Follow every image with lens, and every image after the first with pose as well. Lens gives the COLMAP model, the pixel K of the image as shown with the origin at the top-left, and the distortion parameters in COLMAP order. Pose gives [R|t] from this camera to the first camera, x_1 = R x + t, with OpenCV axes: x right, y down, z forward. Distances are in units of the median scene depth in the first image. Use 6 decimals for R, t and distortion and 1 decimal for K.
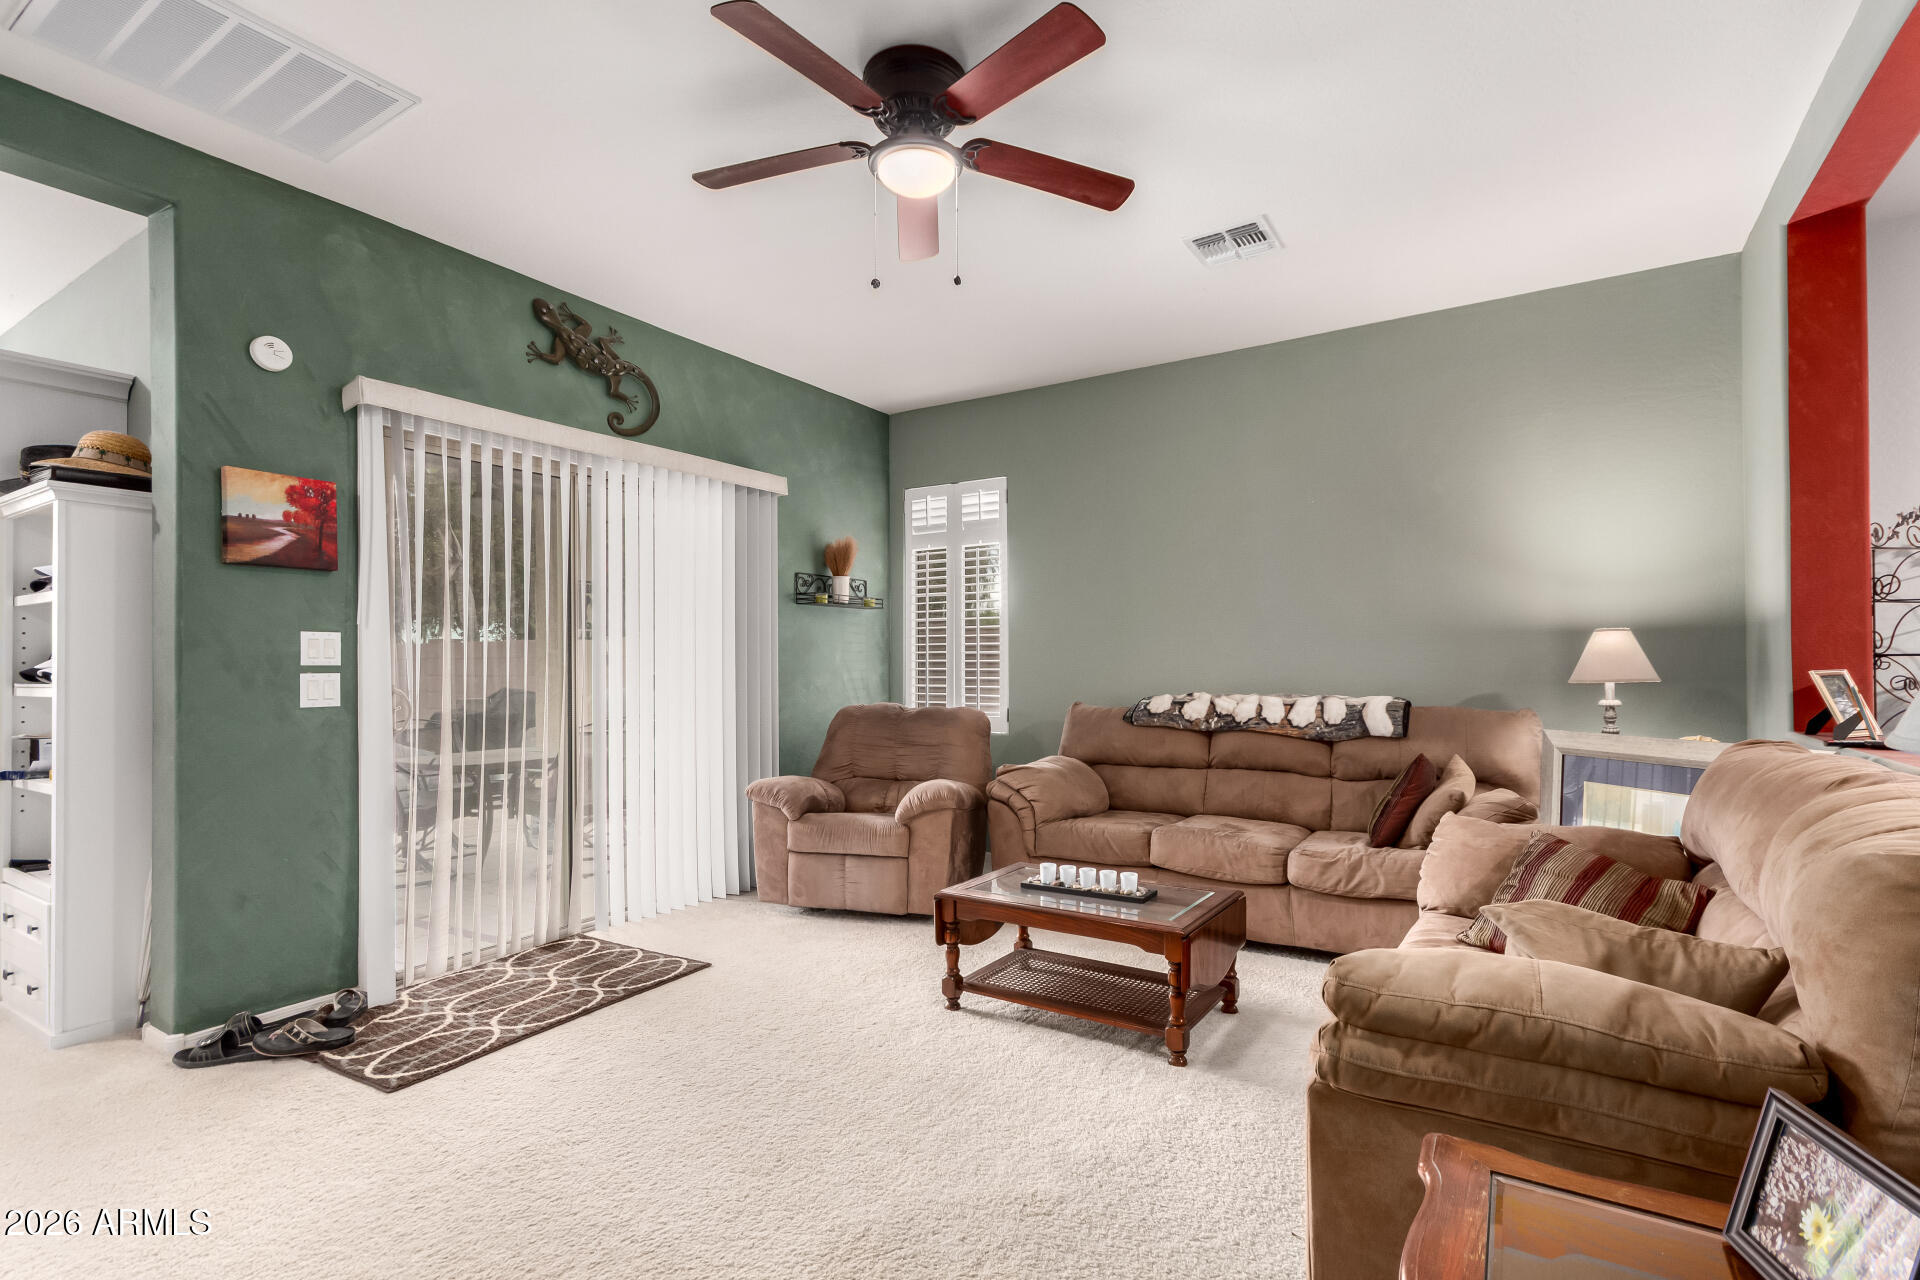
lens RADIAL K [[895.0, 0, 969.6], [0, 895.0, 657.8], [0, 0, 1]] dist [0.001659, 0.000446]
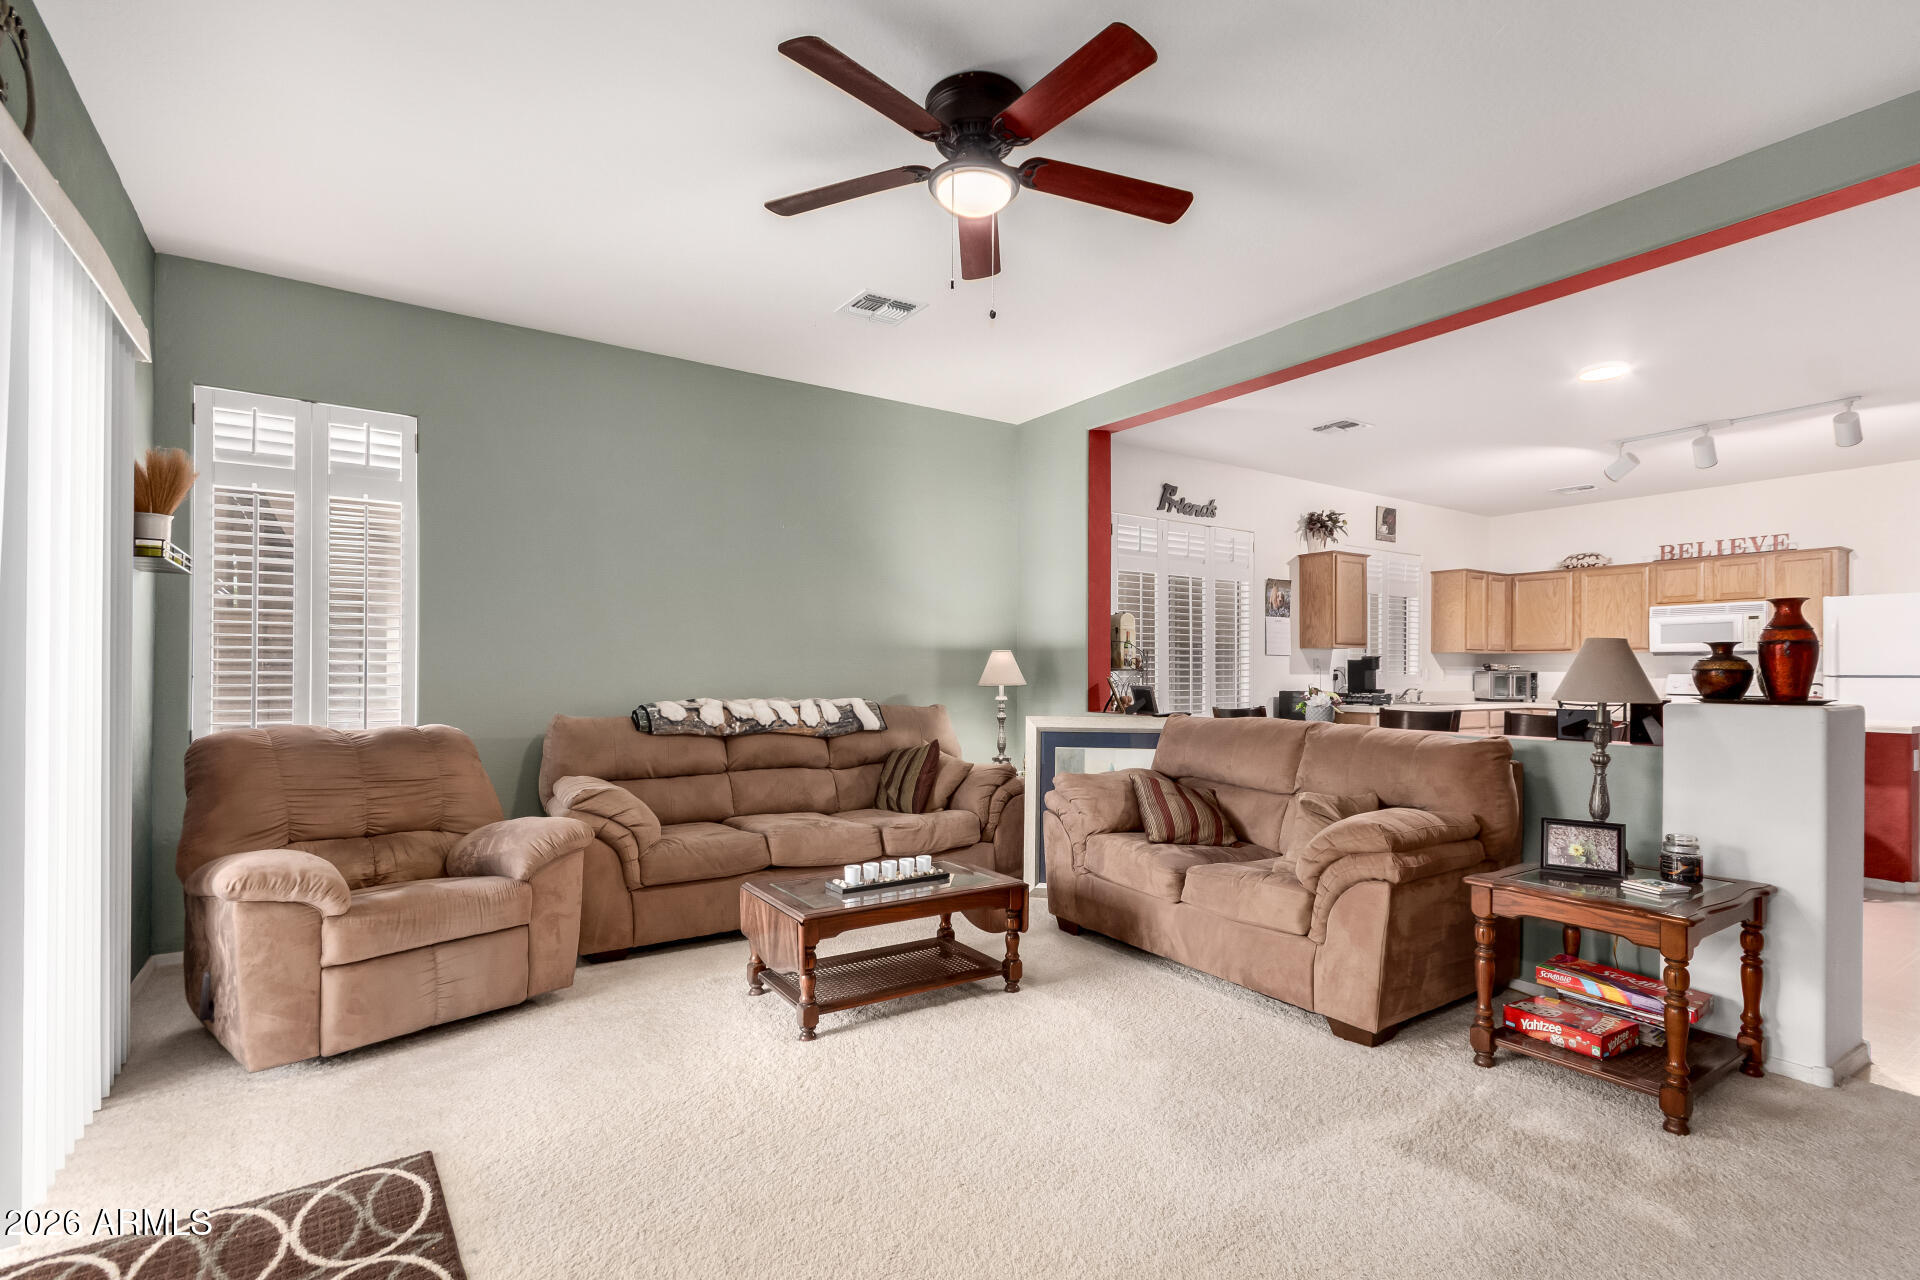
lens RADIAL K [[895.0, 0, 985.2], [0, 895.0, 658.2], [0, 0, 1]] dist [0.001659, 0.000446]
pose [[0.397956, 0.021639, 0.917149, -0.596418], [-0.017450, 0.999719, -0.016016, 0.004379], [-0.917238, -0.009631, 0.398222, 0.340392]]
